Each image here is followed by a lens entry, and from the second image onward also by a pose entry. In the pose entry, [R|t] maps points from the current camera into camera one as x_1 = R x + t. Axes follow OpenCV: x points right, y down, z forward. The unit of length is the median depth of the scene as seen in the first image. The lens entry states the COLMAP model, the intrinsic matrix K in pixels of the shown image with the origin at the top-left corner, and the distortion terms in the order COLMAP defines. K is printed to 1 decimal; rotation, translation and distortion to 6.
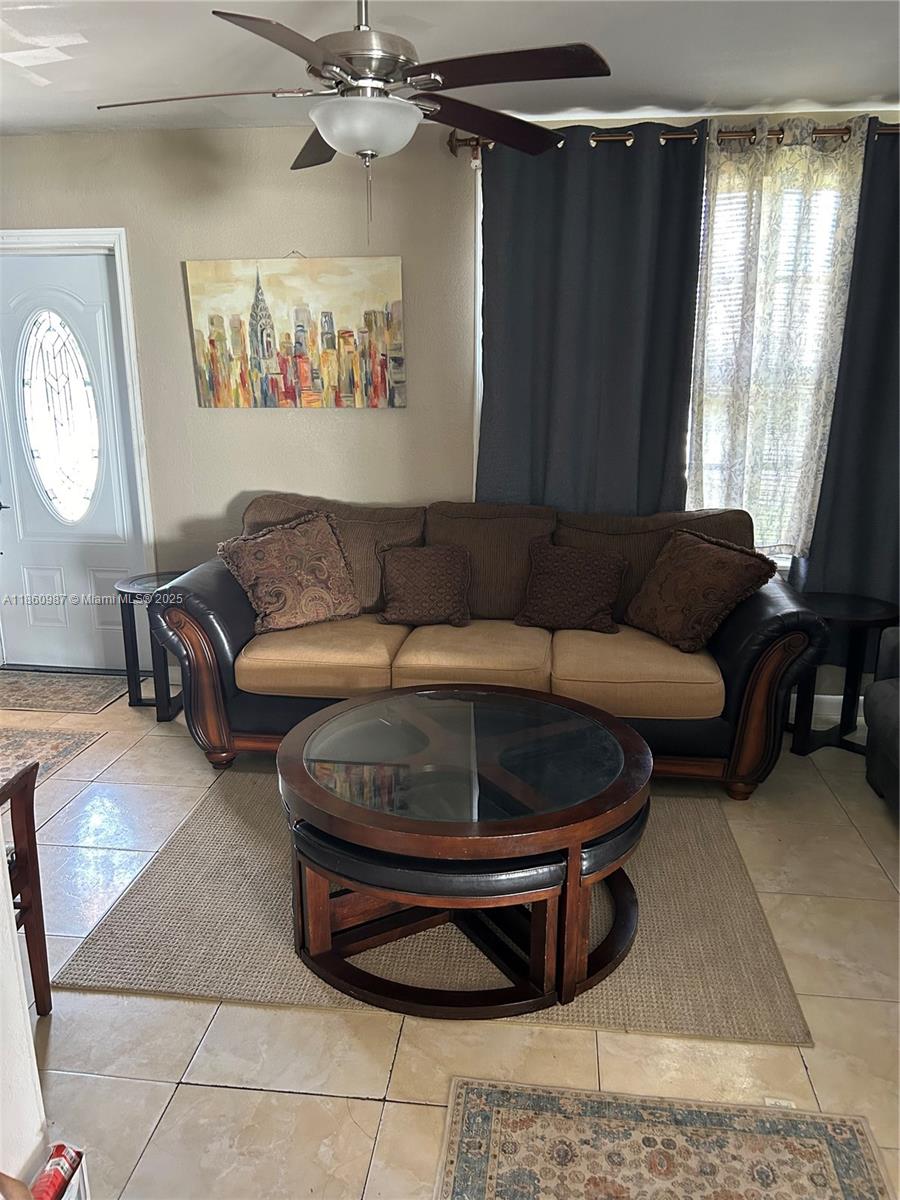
lens RADIAL K [[903.2, 0, 450.0], [0, 903.2, 600.0], [0, 0, 1]] dist [0.001741, 0.002131]
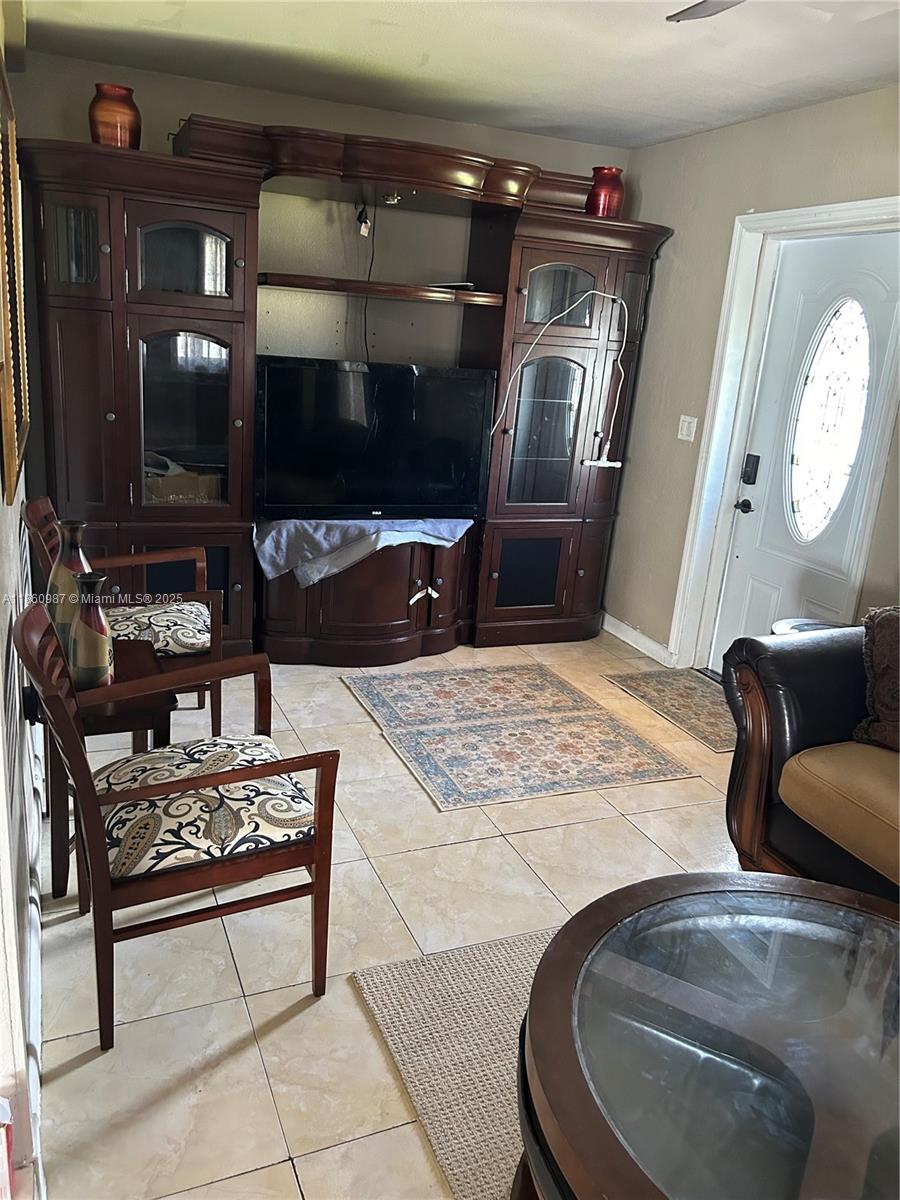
lens RADIAL K [[903.2, 0, 450.0], [0, 903.2, 600.0], [0, 0, 1]] dist [0.001741, 0.002131]
pose [[0.487998, 0.281019, -0.826369, 0.164885], [-0.291695, 0.944827, 0.149047, -0.069139], [0.822661, 0.168313, 0.543046, 0.278292]]
